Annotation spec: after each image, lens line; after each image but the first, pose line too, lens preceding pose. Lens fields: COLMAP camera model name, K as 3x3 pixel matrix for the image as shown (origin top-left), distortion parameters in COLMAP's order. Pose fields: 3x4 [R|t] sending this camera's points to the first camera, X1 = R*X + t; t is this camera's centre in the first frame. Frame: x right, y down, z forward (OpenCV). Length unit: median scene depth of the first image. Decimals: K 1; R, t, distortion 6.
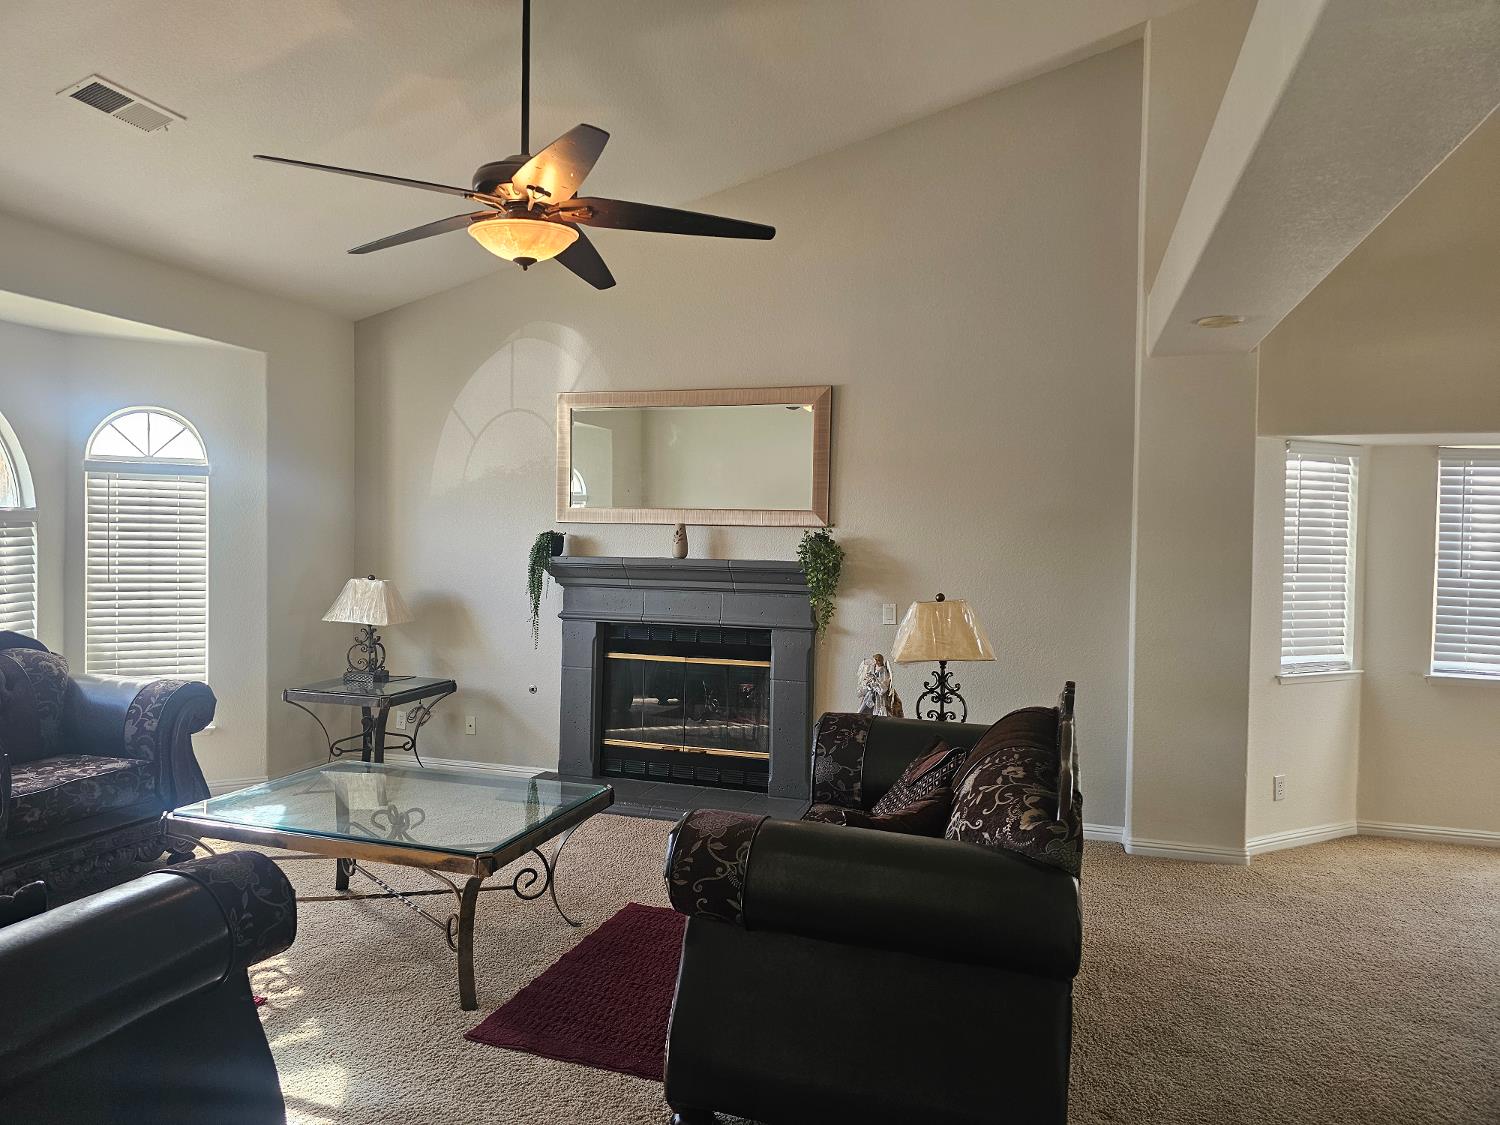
lens RADIAL K [[1023.5, 0, 715.7], [0, 1023.5, 535.3], [0, 0, 1]] dist [0.105912, -0.151066]
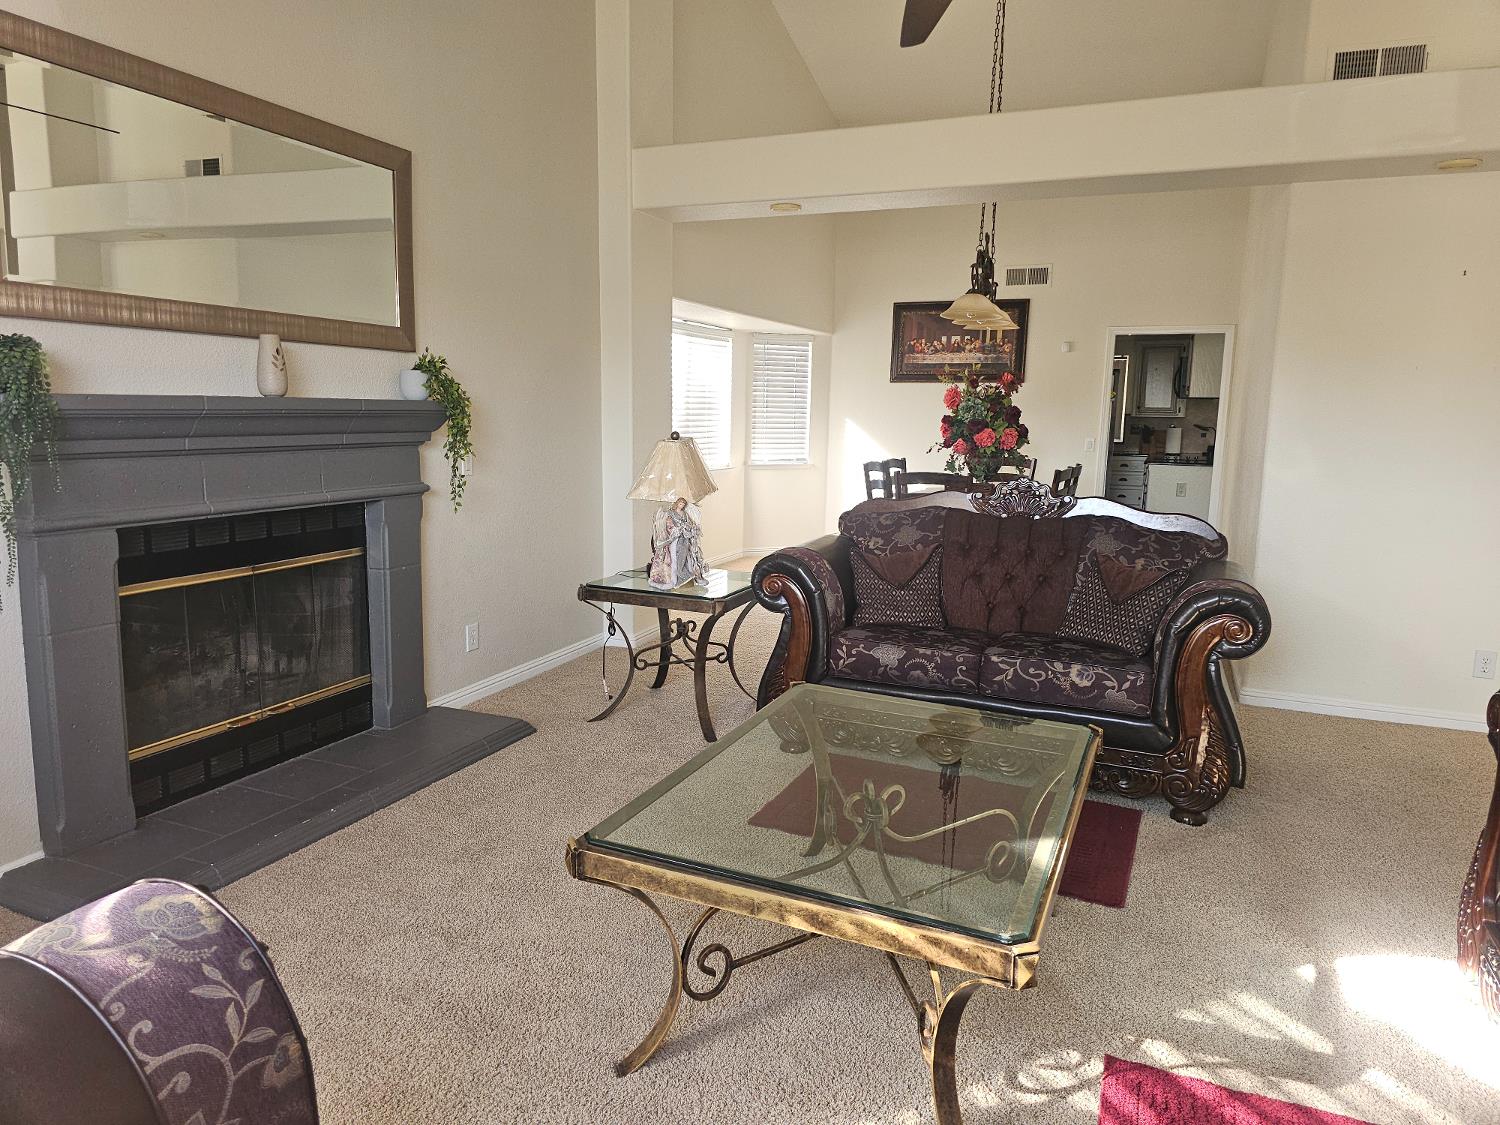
lens RADIAL K [[991.7, 0, 750.0], [0, 991.7, 562.5], [0, 0, 1]] dist [0.053744, -0.000099]
pose [[0.080645, -0.170813, 0.981998, -0.631936], [-0.015364, 0.984877, 0.172575, 0.012819], [-0.996624, -0.029004, 0.076801, 0.726070]]
